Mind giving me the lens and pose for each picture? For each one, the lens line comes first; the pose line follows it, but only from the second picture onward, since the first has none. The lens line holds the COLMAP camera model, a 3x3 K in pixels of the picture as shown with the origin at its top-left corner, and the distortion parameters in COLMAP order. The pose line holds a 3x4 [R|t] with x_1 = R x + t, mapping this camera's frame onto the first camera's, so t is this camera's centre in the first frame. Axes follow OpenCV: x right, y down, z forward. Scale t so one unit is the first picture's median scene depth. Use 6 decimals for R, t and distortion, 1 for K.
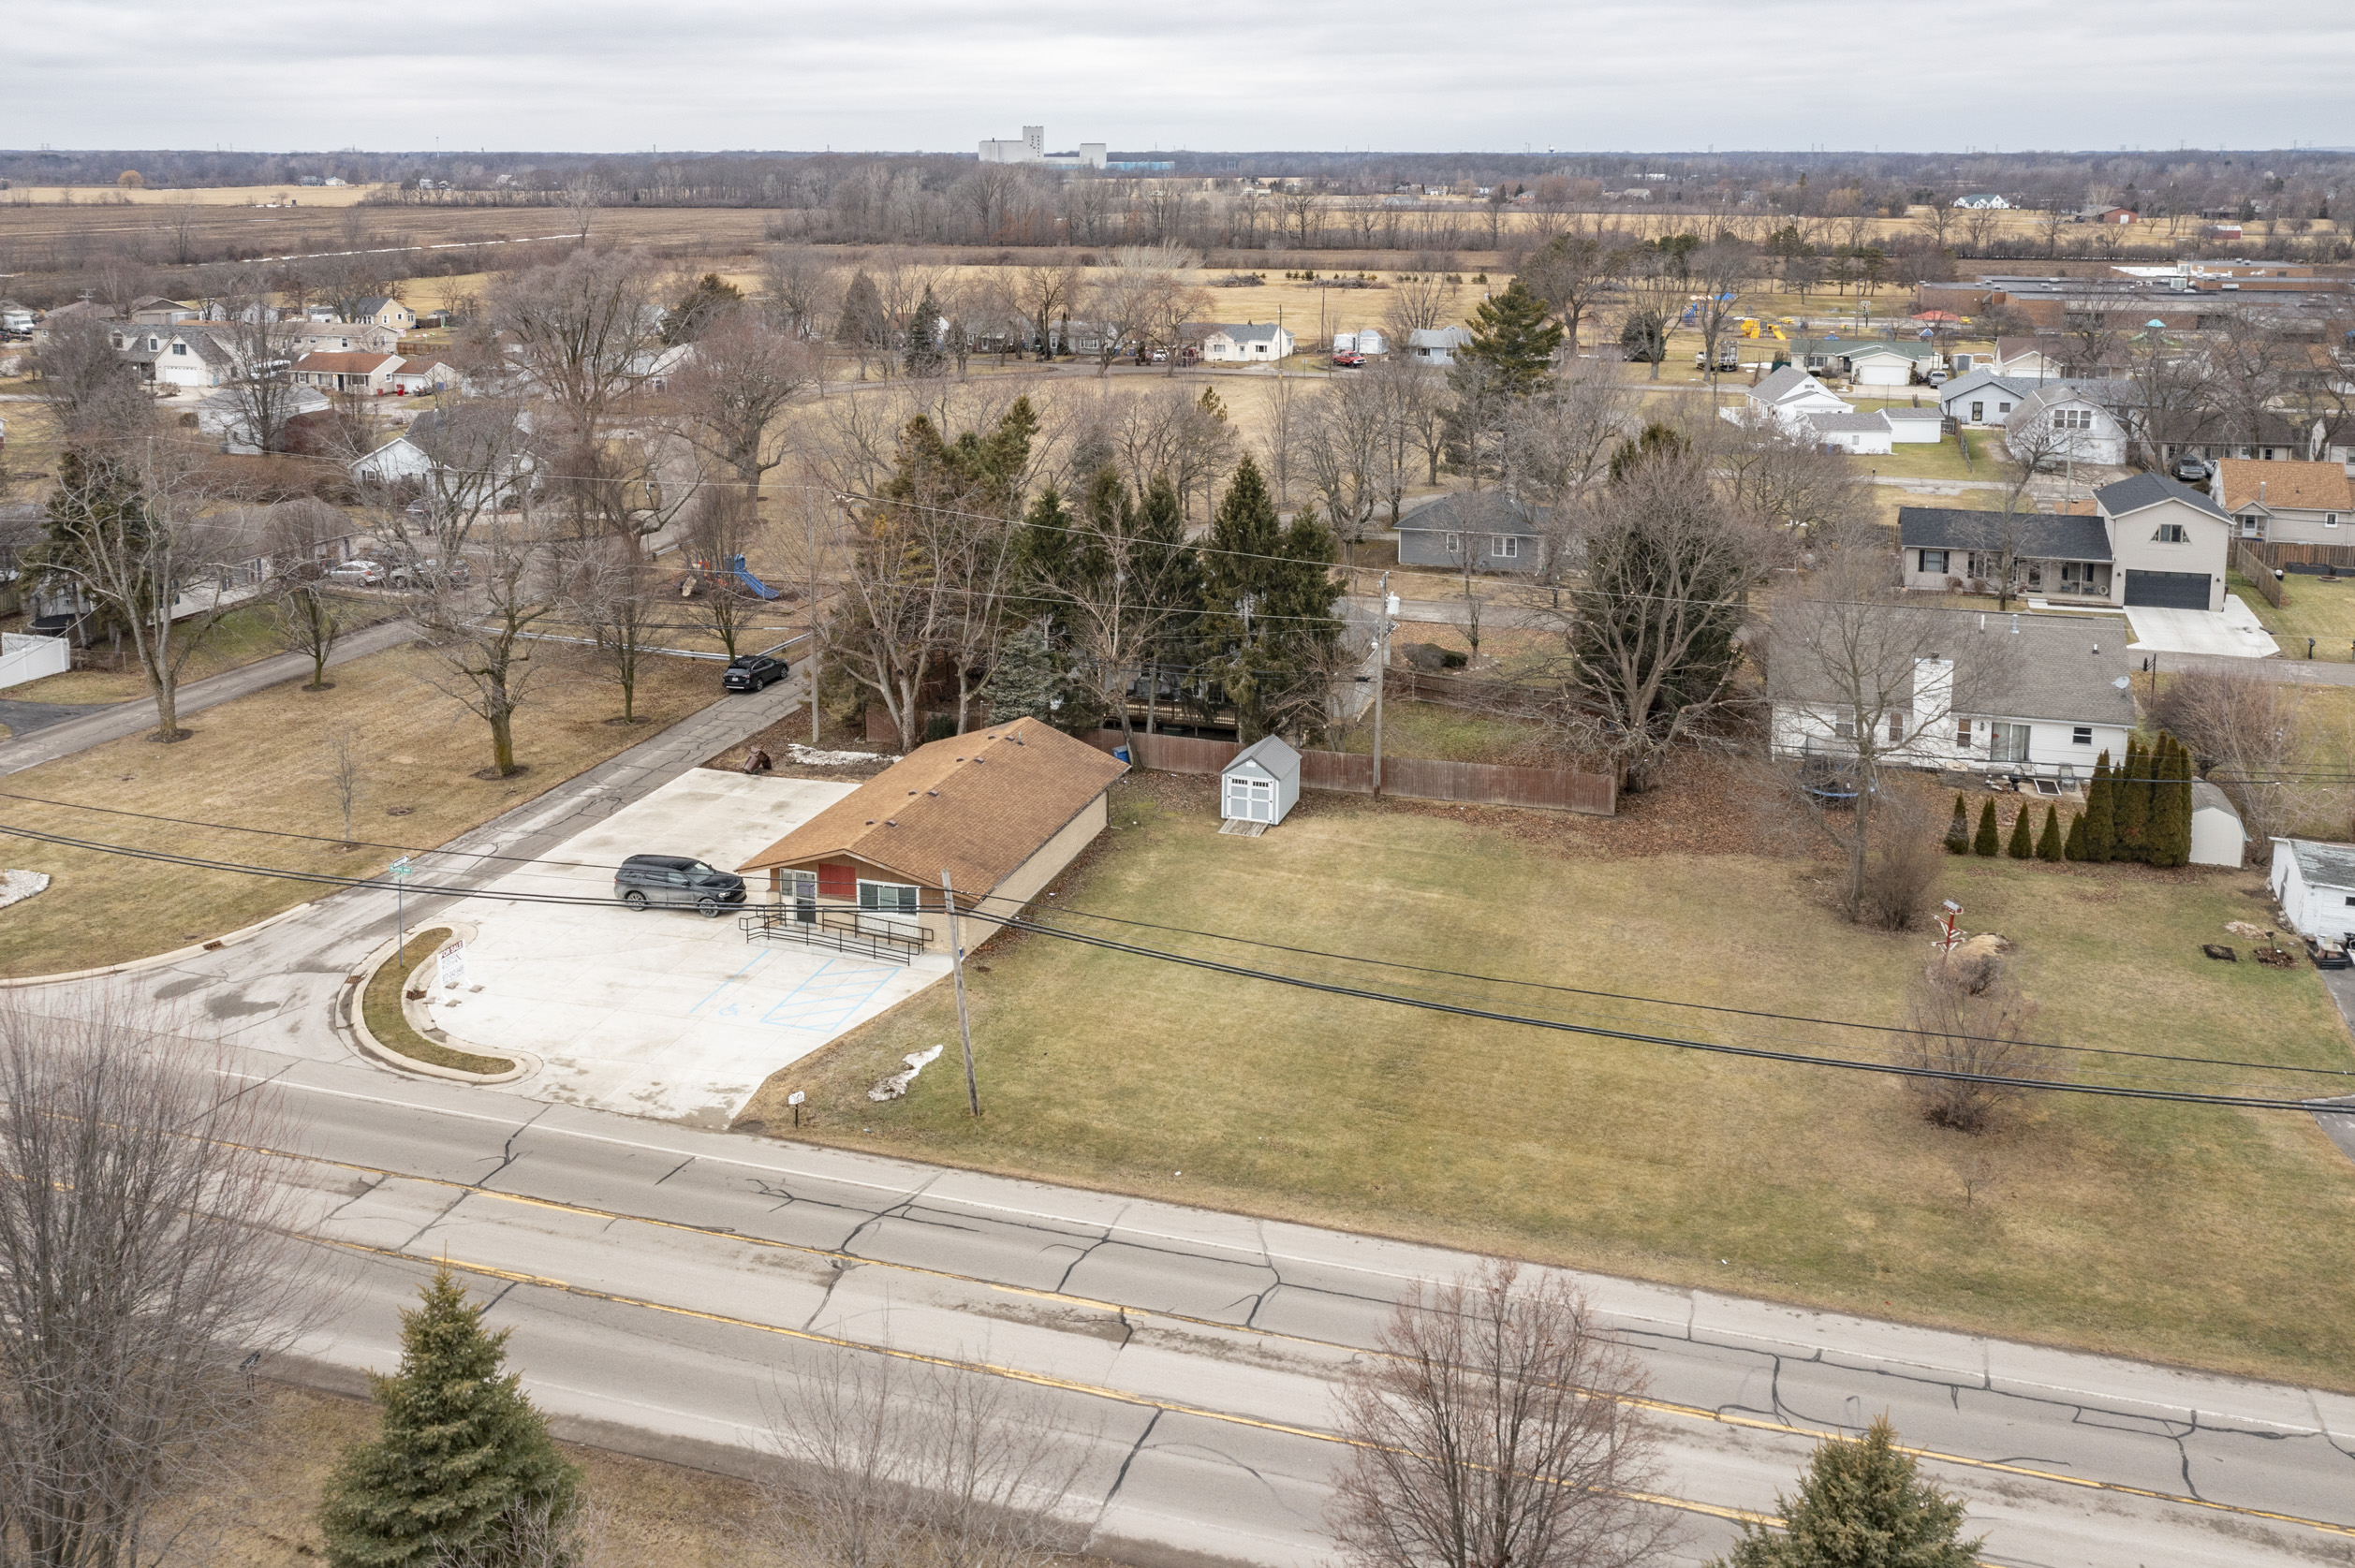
lens RADIAL K [[1934.1, 0, 1177.5], [0, 1934.1, 784.0], [0, 0, 1]] dist [0.000393, -0.001424]
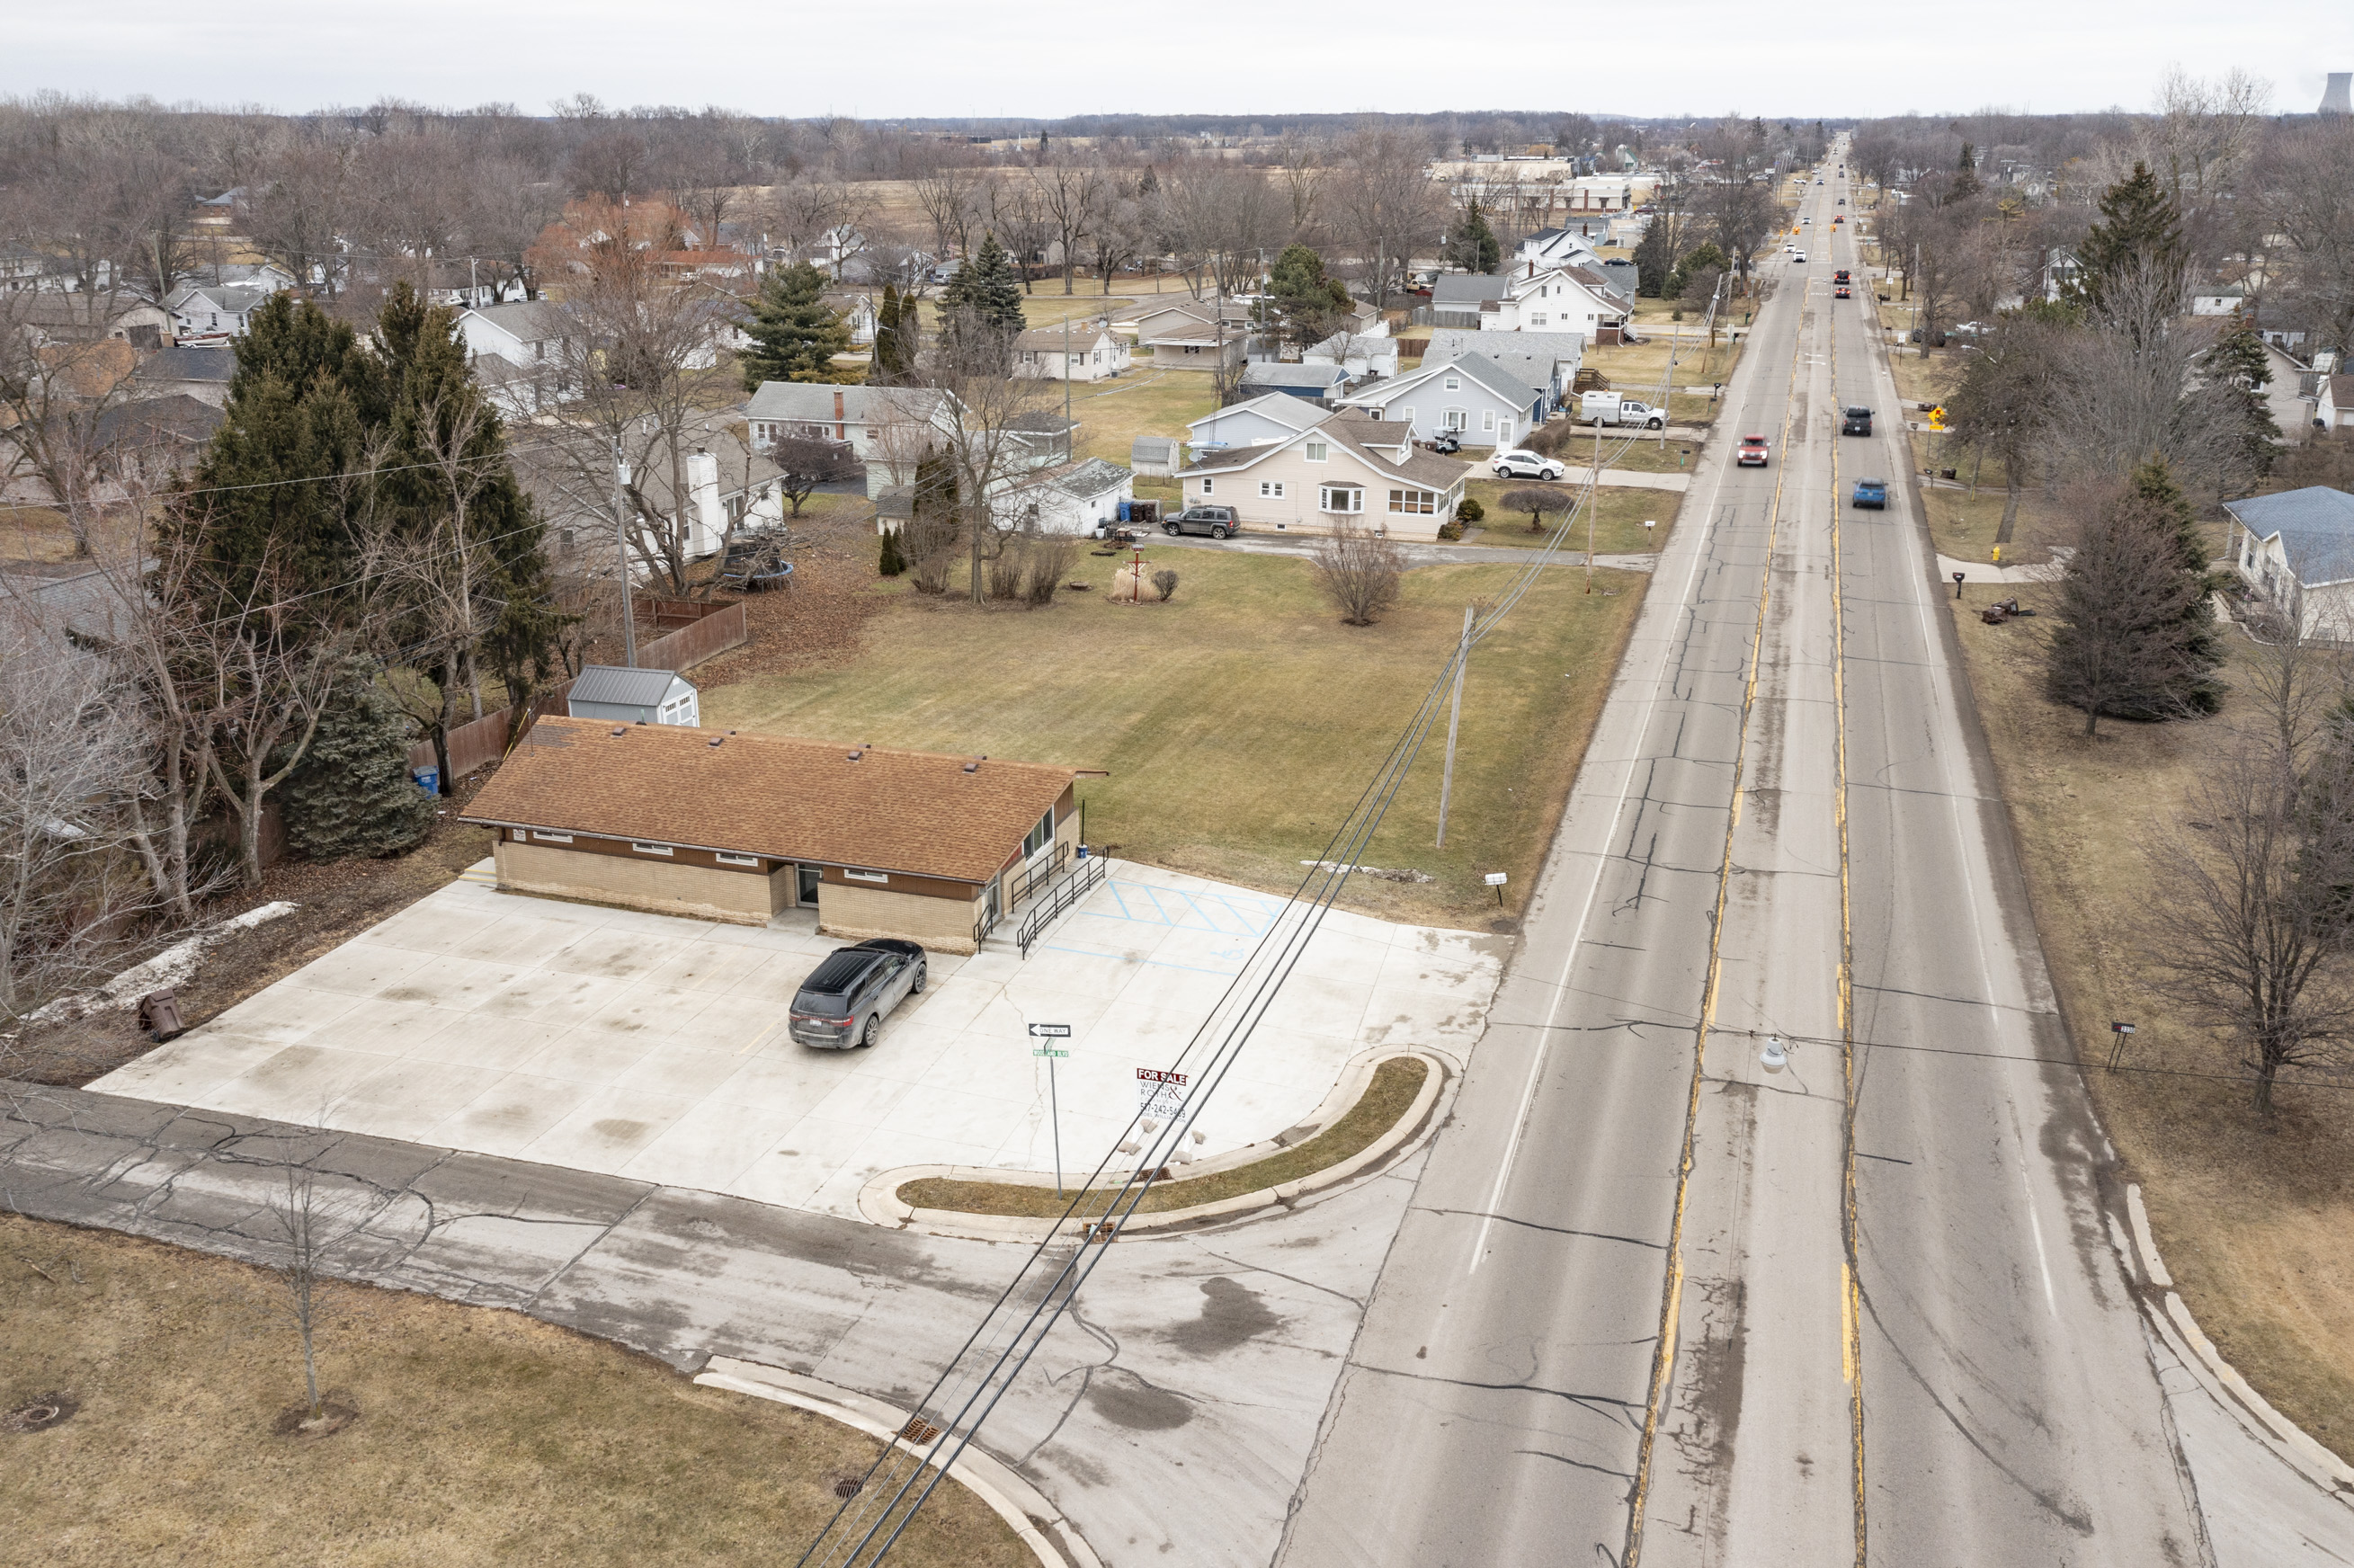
lens RADIAL K [[1933.5, 0, 1177.0], [0, 1933.5, 784.0], [0, 0, 1]] dist [0.000393, -0.001424]
pose [[0.004686, -0.327103, 0.944977, -0.887767], [0.310909, 0.898629, 0.309518, -0.186858], [-0.950428, 0.292351, 0.105911, 0.831977]]
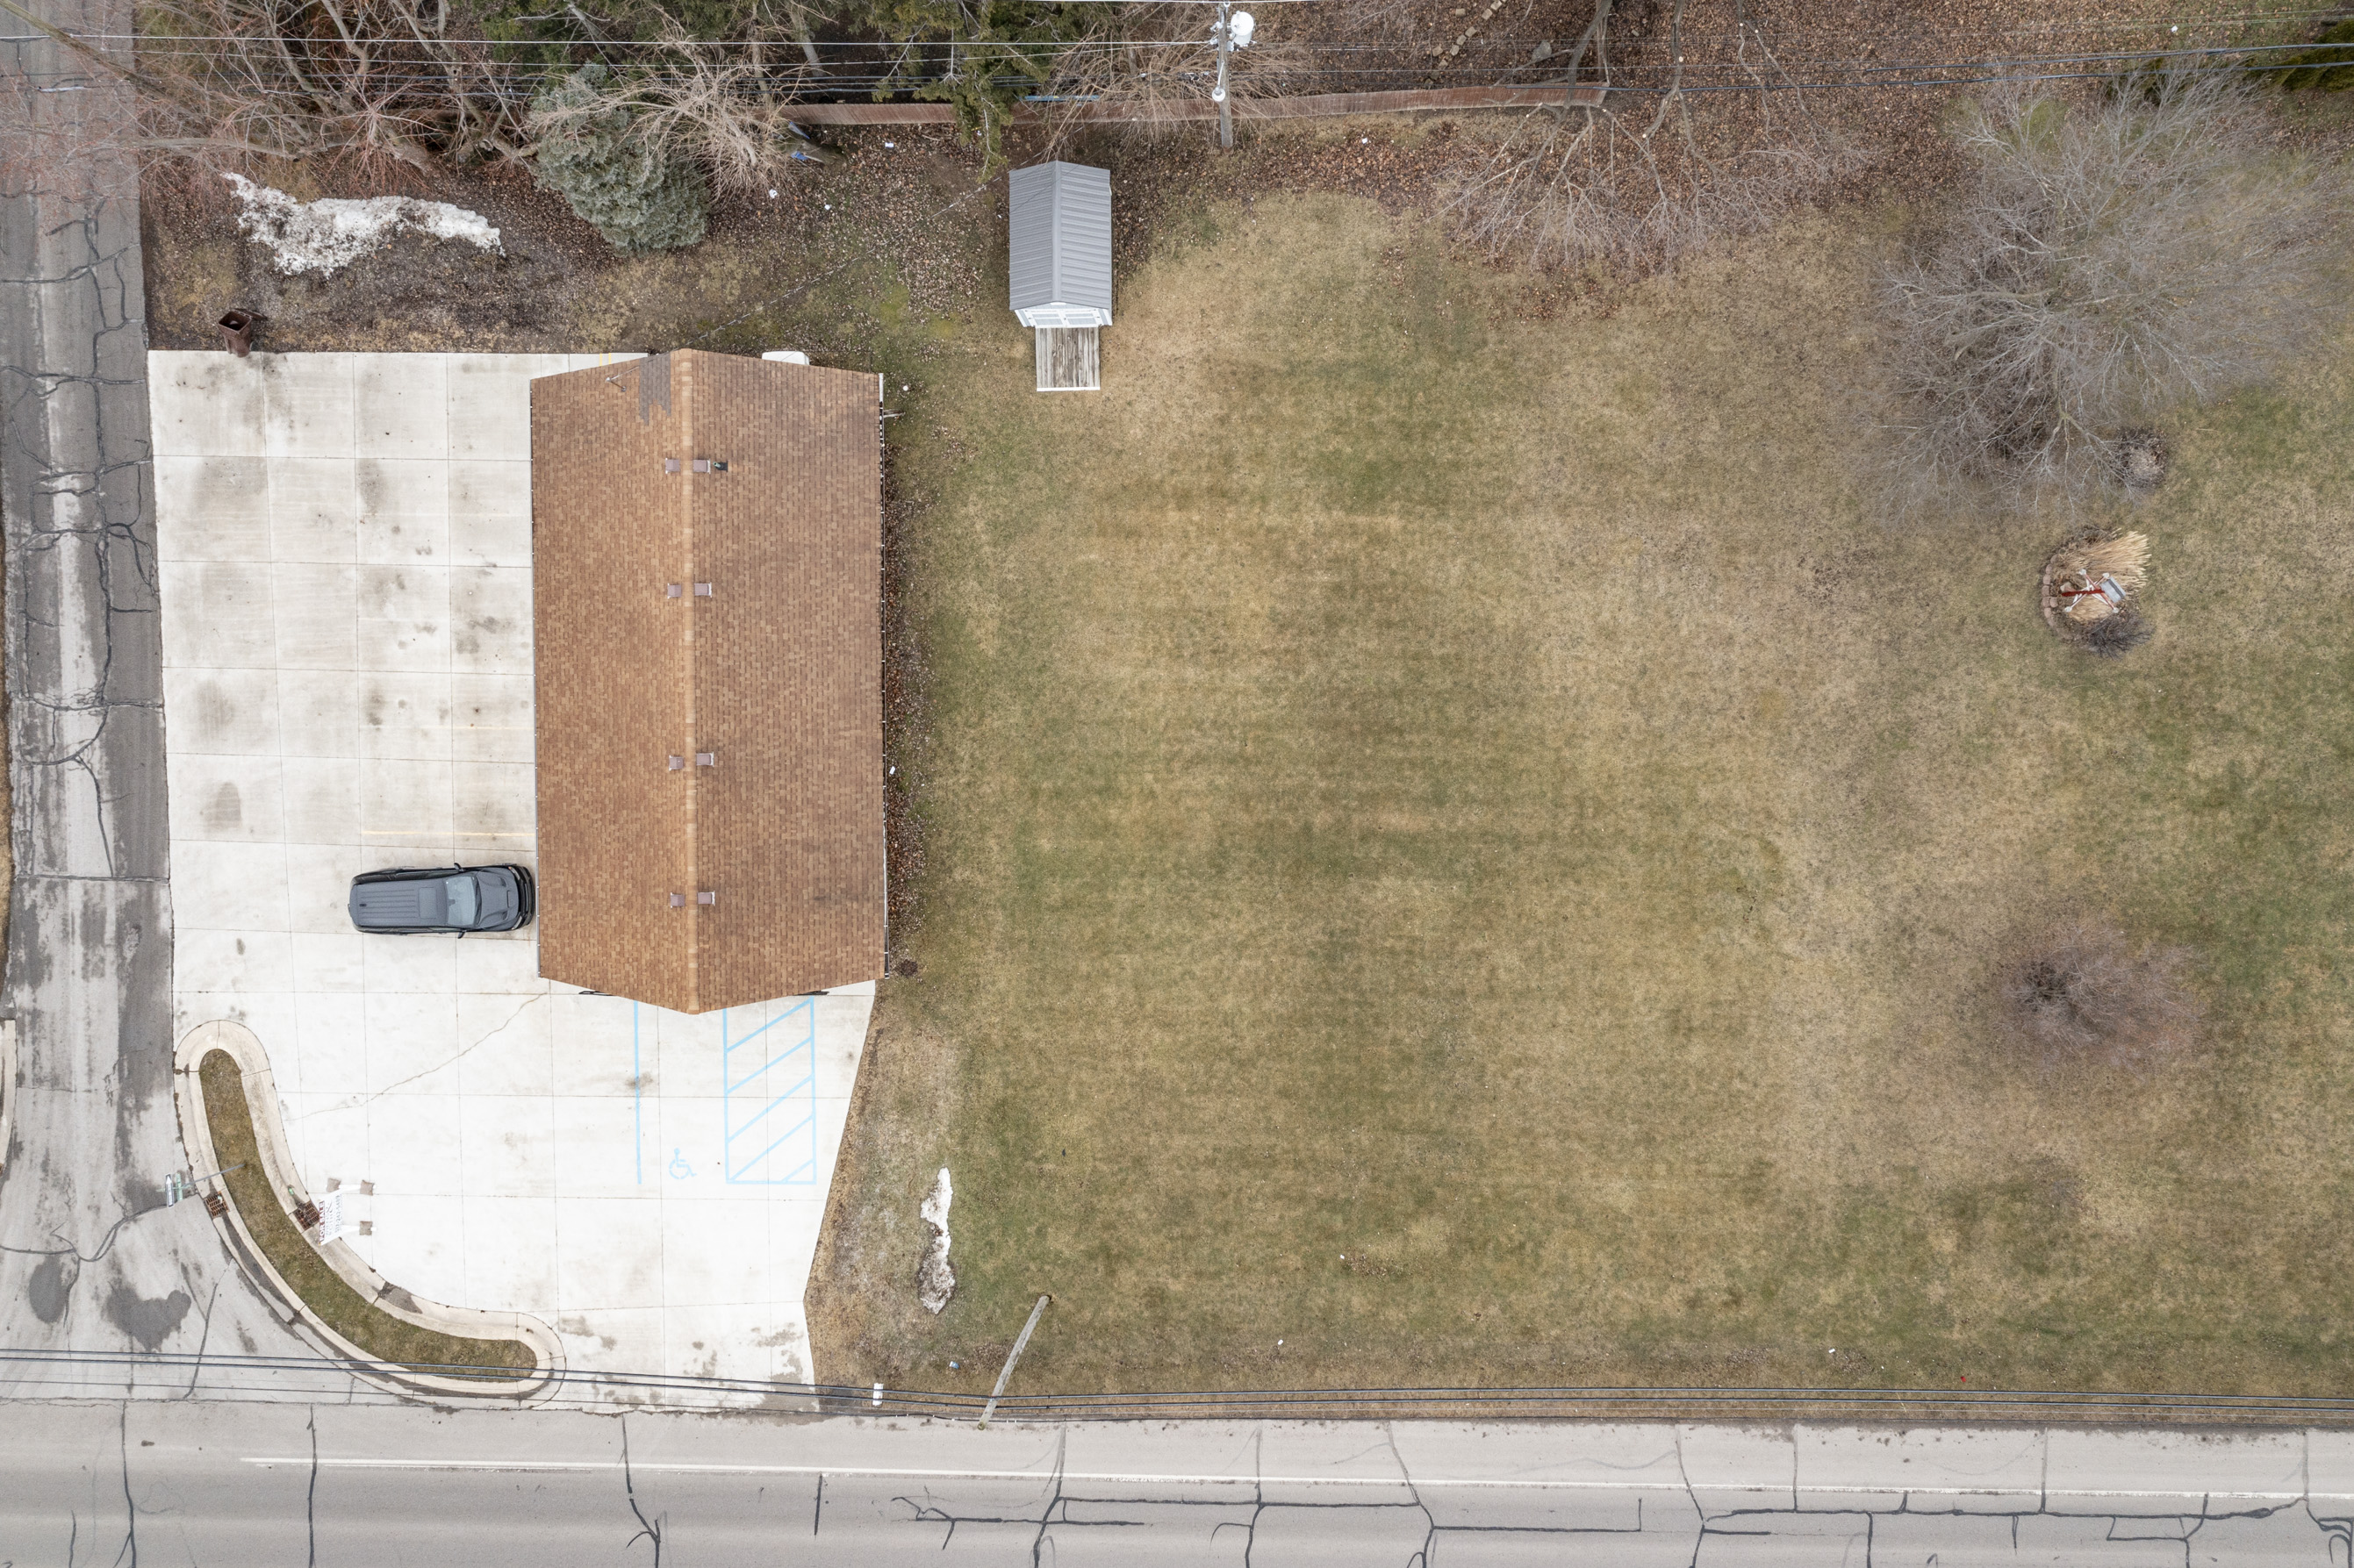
lens RADIAL K [[1933.3, 0, 1177.0], [0, 1933.3, 784.0], [0, 0, 1]] dist [0.000393, -0.001424]
pose [[0.950575, -0.302684, -0.069203, 0.082641], [0.153241, 0.263498, 0.952411, -0.651254], [-0.270045, -0.915943, 0.296858, 0.764821]]
